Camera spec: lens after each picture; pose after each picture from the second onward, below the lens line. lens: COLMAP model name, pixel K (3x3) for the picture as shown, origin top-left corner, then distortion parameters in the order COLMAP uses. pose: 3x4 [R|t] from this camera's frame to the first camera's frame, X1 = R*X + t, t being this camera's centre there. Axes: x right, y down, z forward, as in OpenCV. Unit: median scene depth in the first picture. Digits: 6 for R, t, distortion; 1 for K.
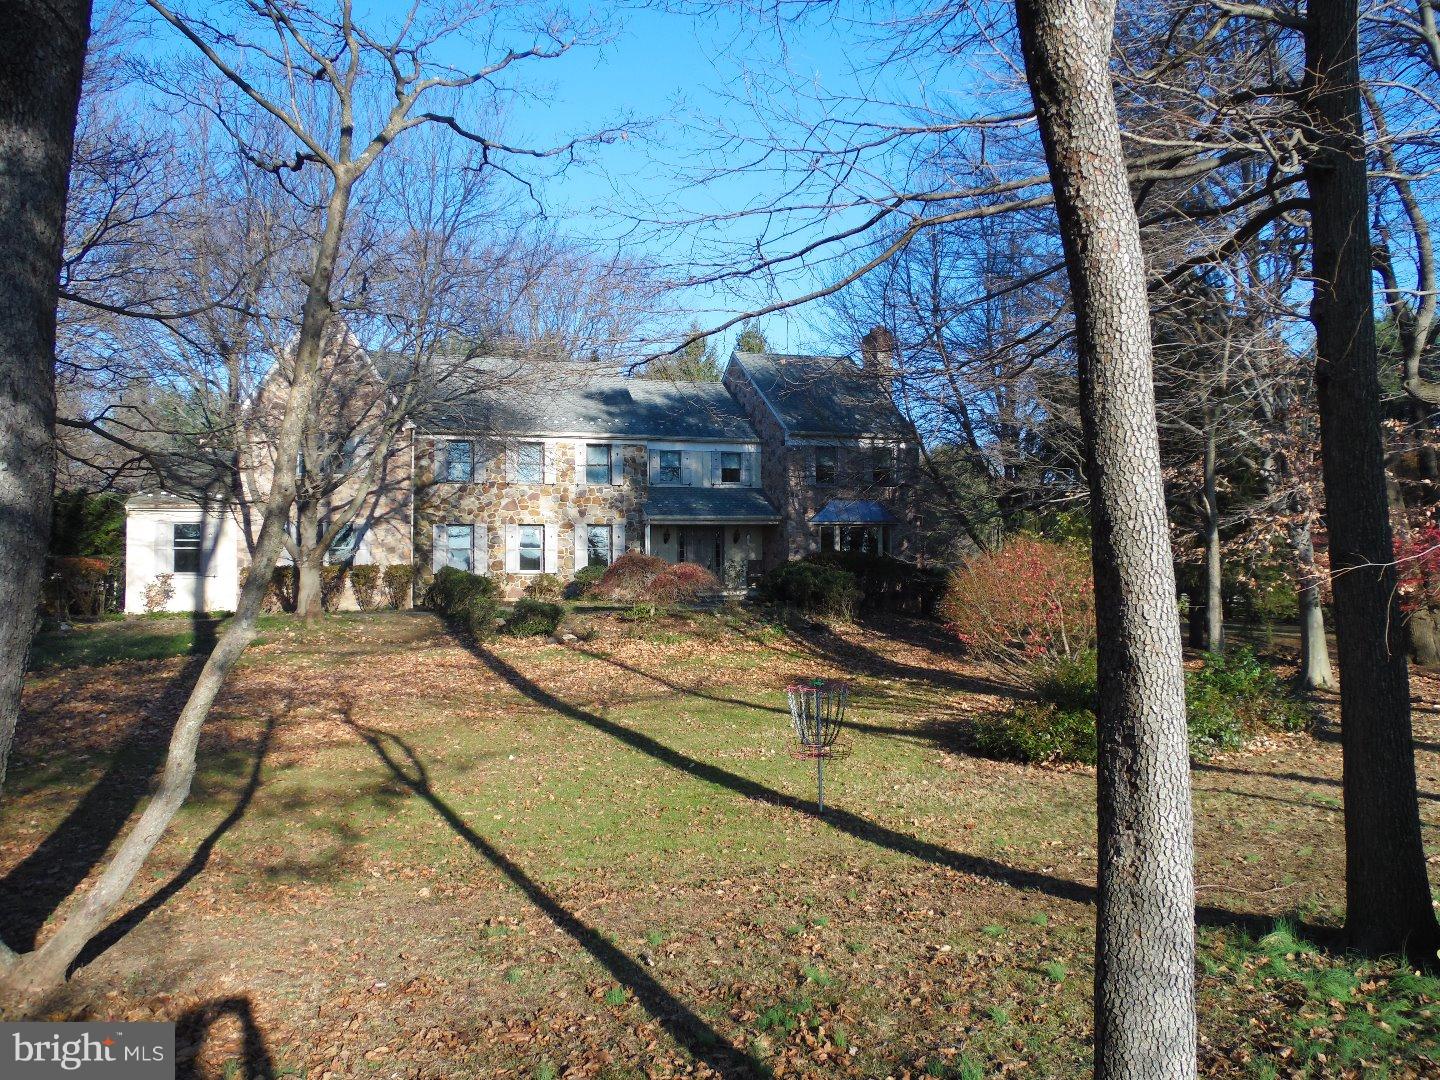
lens RADIAL K [[1085.2, 0, 720.0], [0, 1085.2, 540.0], [0, 0, 1]] dist [-0.036547, 0.086976]
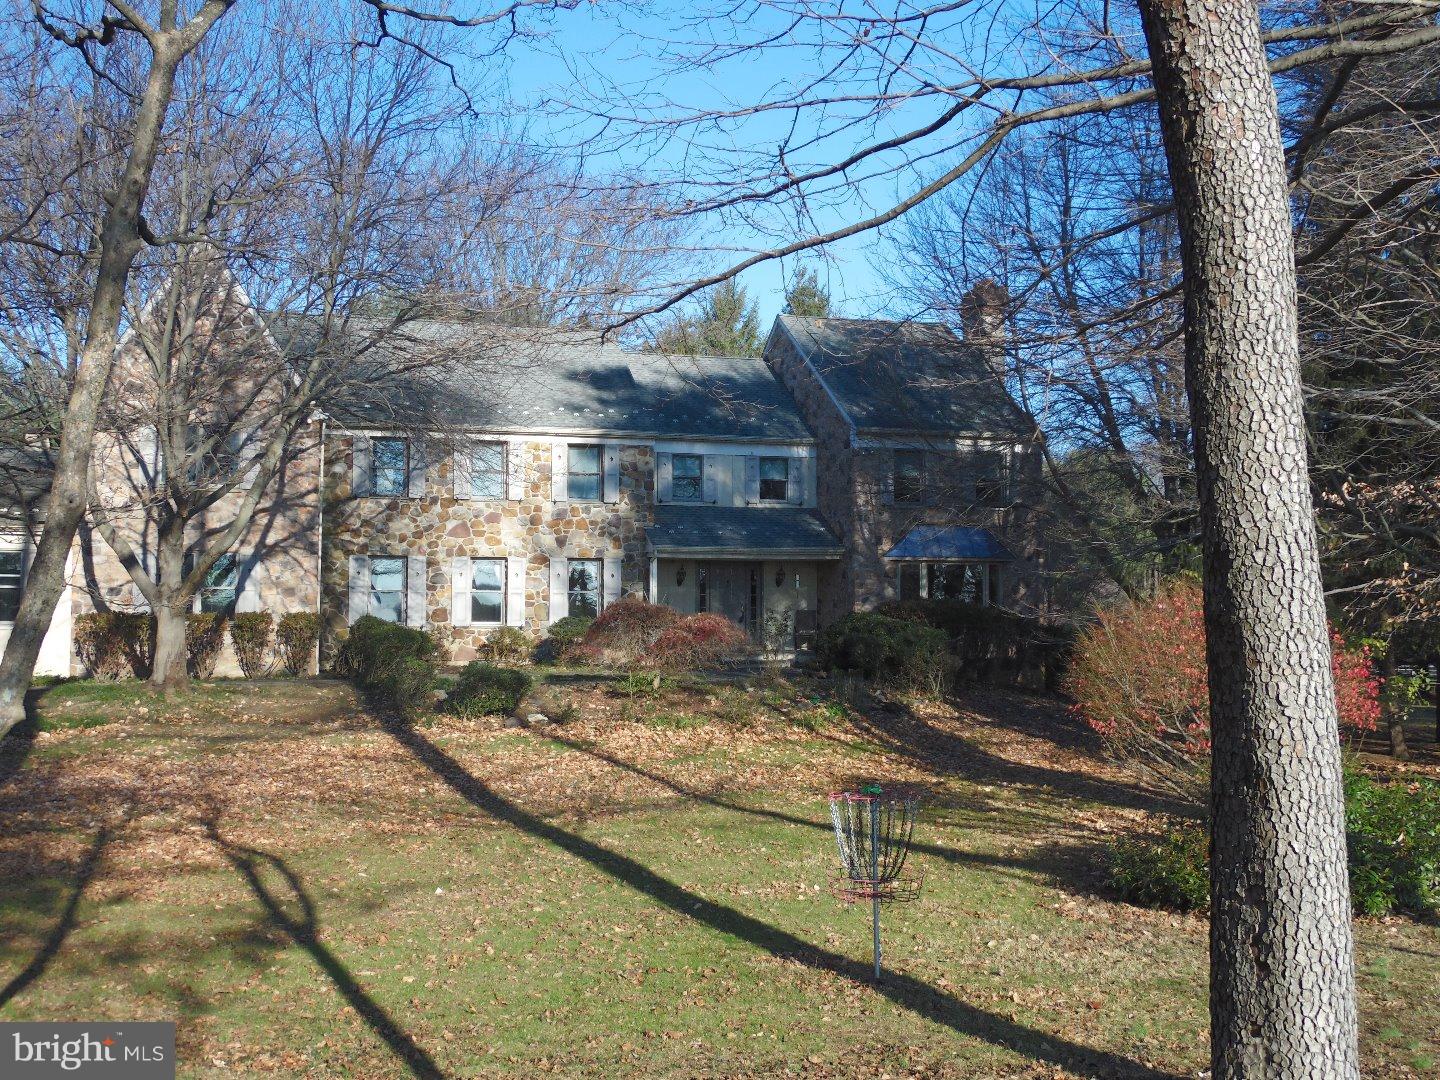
lens RADIAL K [[1534.7, 0, 720.0], [0, 1534.7, 540.0], [0, 0, 1]] dist [0.009211, -0.000822]
pose [[0.999524, 0.007773, -0.029842, 0.008145], [-0.008582, 0.999596, -0.027080, 0.000263], [0.029619, 0.027324, 0.999188, 0.007247]]
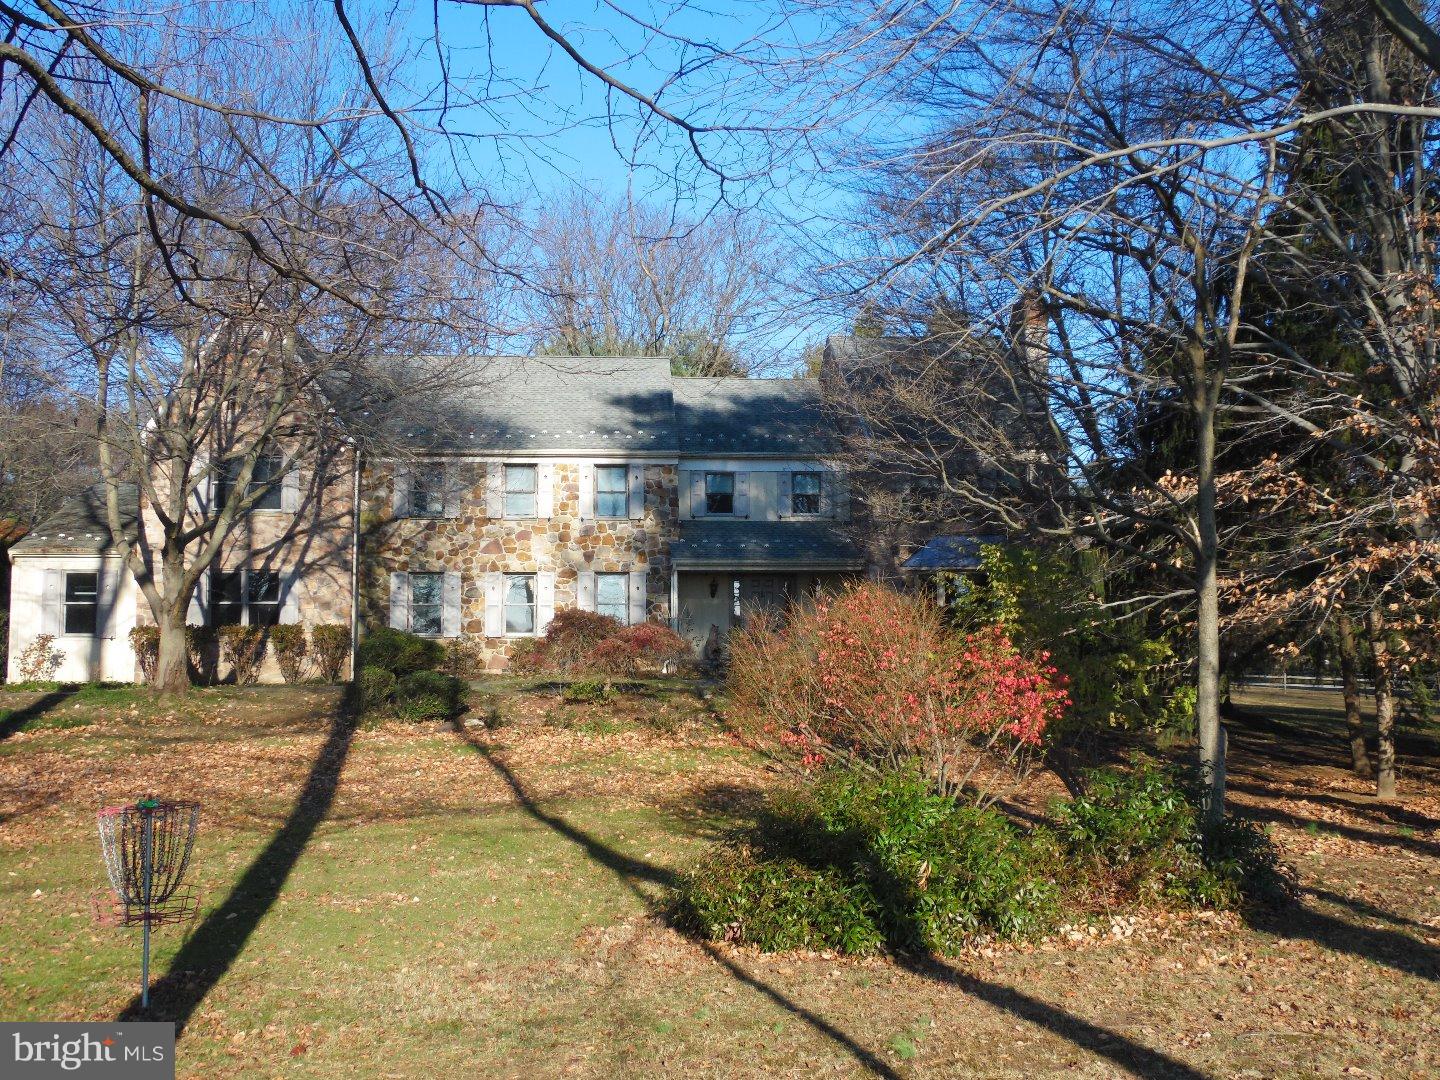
lens RADIAL K [[1404.8, 0, 720.0], [0, 1404.8, 540.0], [0, 0, 1]] dist [0.006201, -0.001970]
pose [[0.973875, -0.010465, -0.226844, 0.245099], [0.001390, 0.999194, -0.040128, 0.003587], [0.227081, 0.038764, 0.973104, 0.101841]]
